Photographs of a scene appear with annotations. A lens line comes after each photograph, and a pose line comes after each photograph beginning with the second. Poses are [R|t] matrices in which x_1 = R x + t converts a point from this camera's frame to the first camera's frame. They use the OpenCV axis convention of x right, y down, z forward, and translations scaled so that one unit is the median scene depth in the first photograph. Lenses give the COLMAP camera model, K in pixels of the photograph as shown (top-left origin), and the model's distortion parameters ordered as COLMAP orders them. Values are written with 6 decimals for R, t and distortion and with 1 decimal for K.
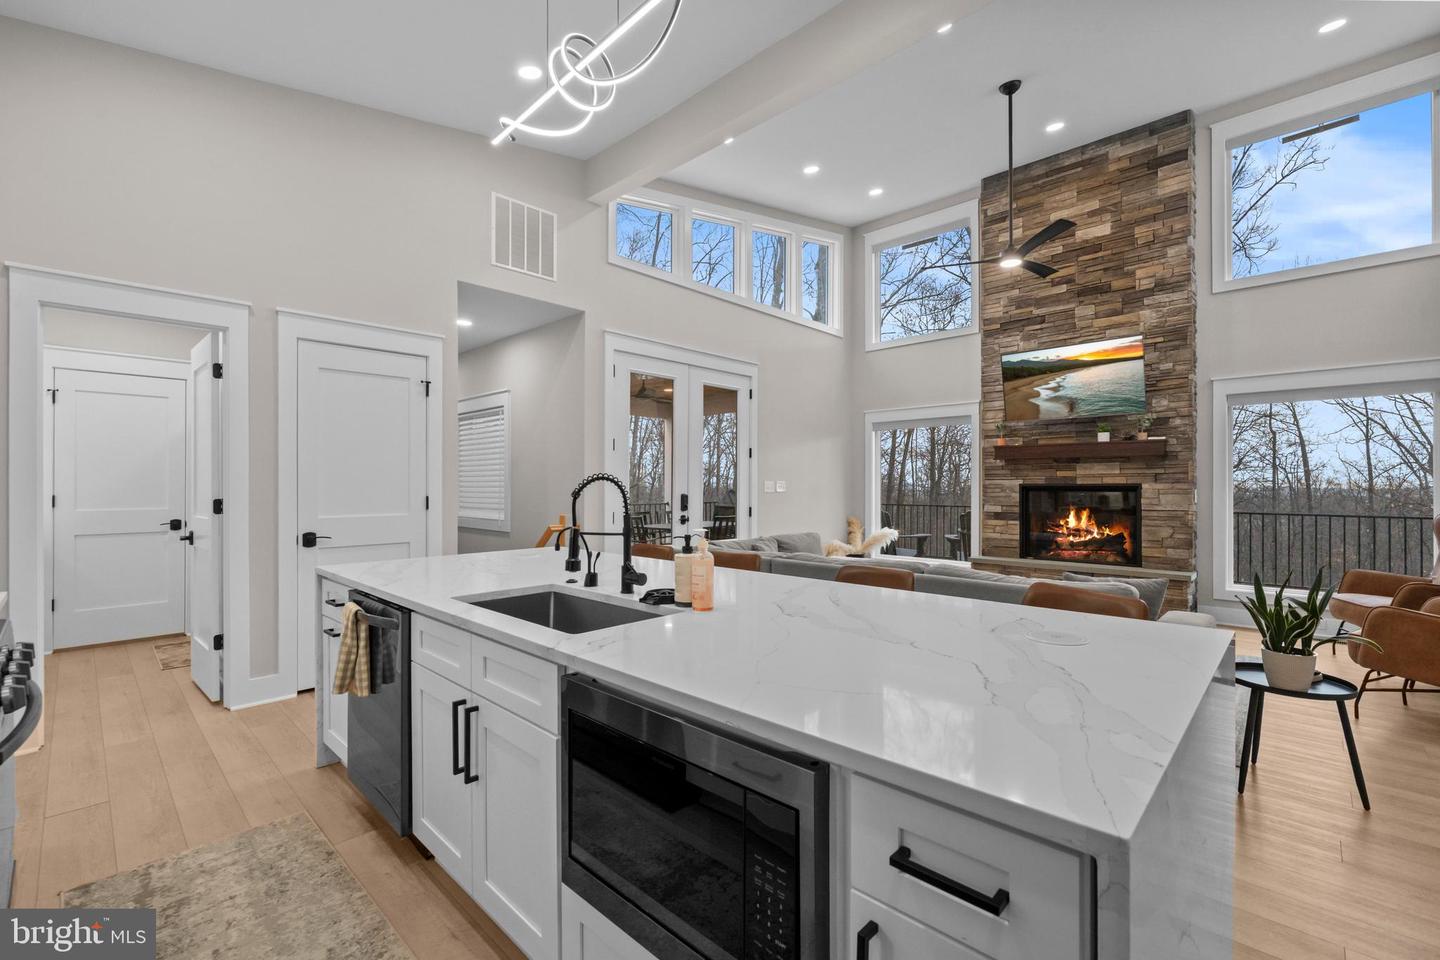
lens RADIAL K [[612.7, 0, 719.1], [0, 612.7, 483.8], [0, 0, 1]] dist [-0.001860, 0.000770]
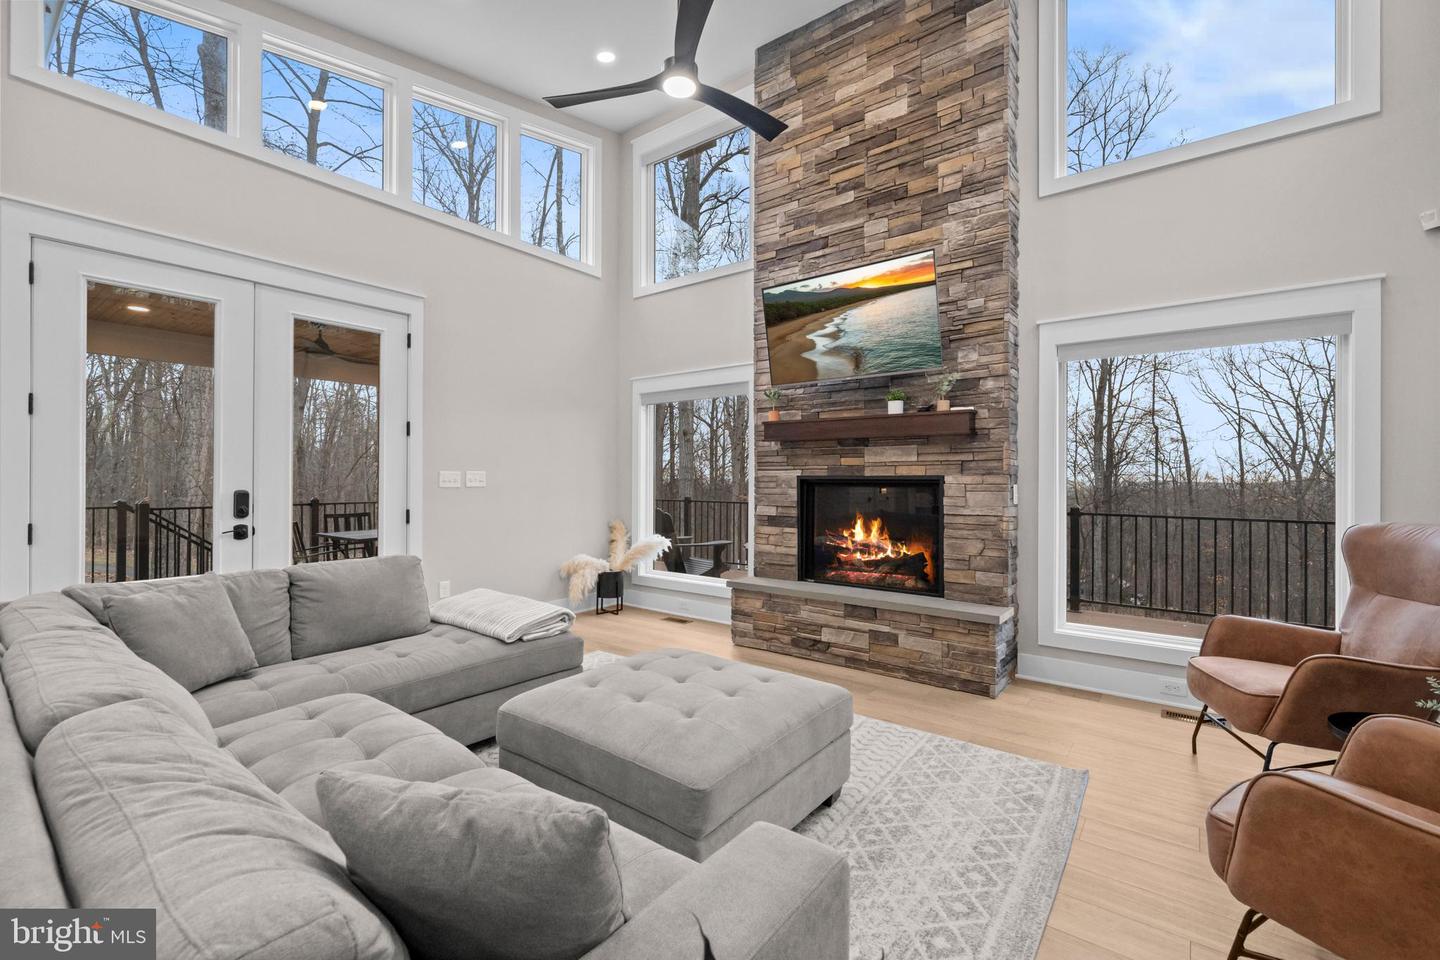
lens RADIAL K [[612.7, 0, 714.9], [0, 612.7, 477.6], [0, 0, 1]] dist [-0.001860, 0.000770]
pose [[0.994382, 0.002748, 0.105814, 0.344047], [-0.002886, 0.999995, 0.001151, 0.001531], [-0.105811, -0.001450, 0.994385, 0.328906]]
